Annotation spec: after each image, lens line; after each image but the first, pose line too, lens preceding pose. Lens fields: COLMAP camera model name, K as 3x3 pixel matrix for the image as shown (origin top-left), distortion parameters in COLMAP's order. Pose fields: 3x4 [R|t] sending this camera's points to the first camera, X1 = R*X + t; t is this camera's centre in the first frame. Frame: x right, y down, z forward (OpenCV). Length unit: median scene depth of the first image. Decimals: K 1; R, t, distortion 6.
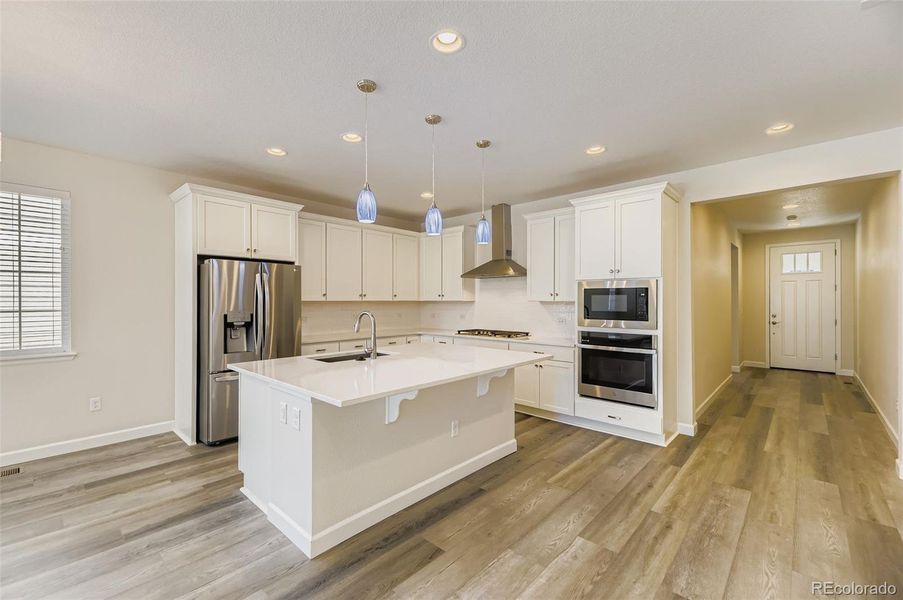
lens RADIAL K [[370.4, 0, 453.5], [0, 370.4, 300.7], [0, 0, 1]] dist [0.020940, -0.000079]
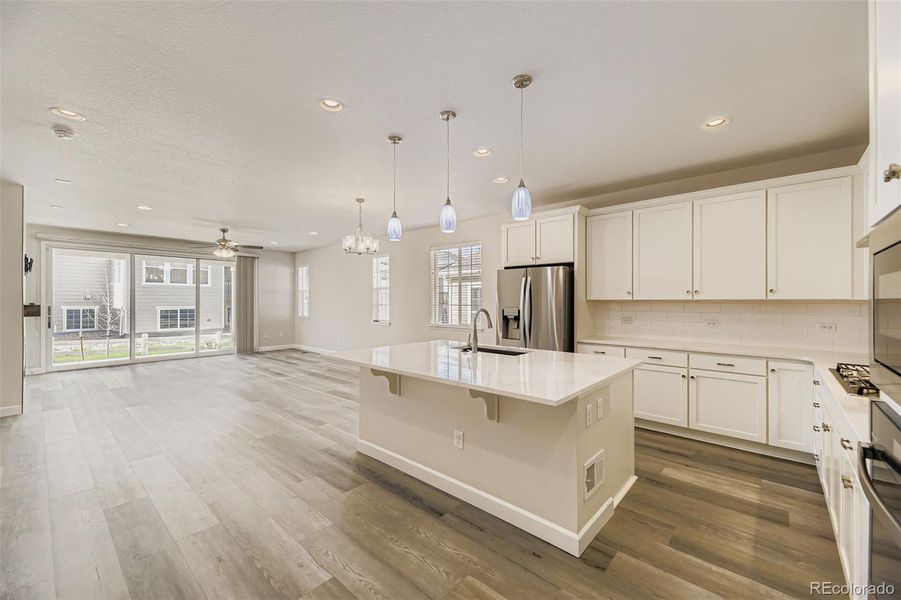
lens RADIAL K [[369.6, 0, 452.8], [0, 369.6, 297.6], [0, 0, 1]] dist [0.020940, -0.000079]
pose [[0.024418, -0.004040, -0.999694, 0.918321], [0.001118, 0.999991, -0.004014, -0.002378], [0.999701, -0.001020, 0.024422, 0.963339]]
